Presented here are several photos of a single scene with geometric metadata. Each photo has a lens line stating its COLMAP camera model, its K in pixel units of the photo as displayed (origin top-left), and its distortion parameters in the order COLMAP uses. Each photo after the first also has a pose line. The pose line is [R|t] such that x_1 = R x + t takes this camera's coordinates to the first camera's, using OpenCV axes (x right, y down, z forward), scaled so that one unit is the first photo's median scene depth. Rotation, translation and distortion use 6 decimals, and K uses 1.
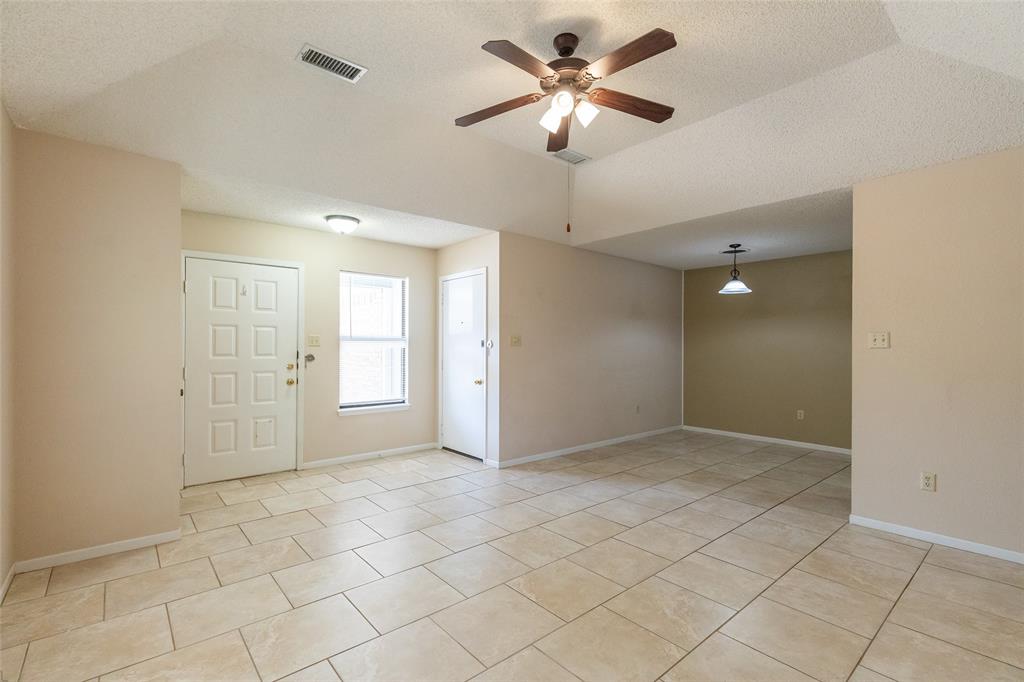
lens RADIAL K [[458.8, 0, 508.3], [0, 458.8, 347.0], [0, 0, 1]] dist [0.002410, 0.000354]
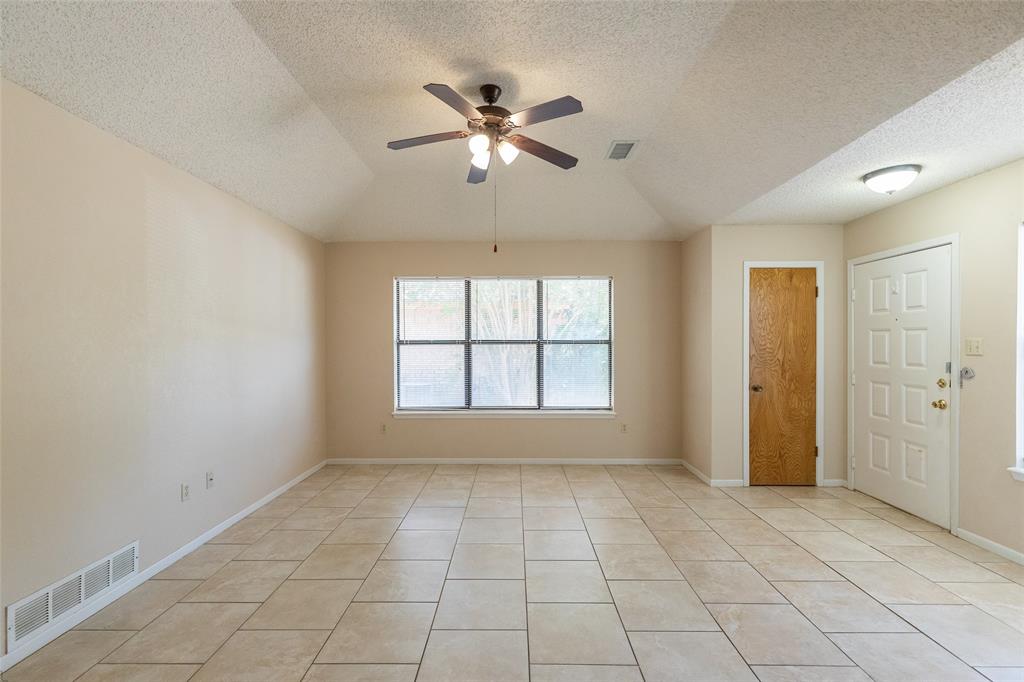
lens RADIAL K [[458.7, 0, 505.7], [0, 458.7, 348.1], [0, 0, 1]] dist [0.015941, -0.000029]
pose [[-0.657647, 0.009671, -0.753264, 0.615196], [0.000384, 0.999922, 0.012503, -0.025933], [0.753326, 0.007933, -0.657599, 1.135096]]
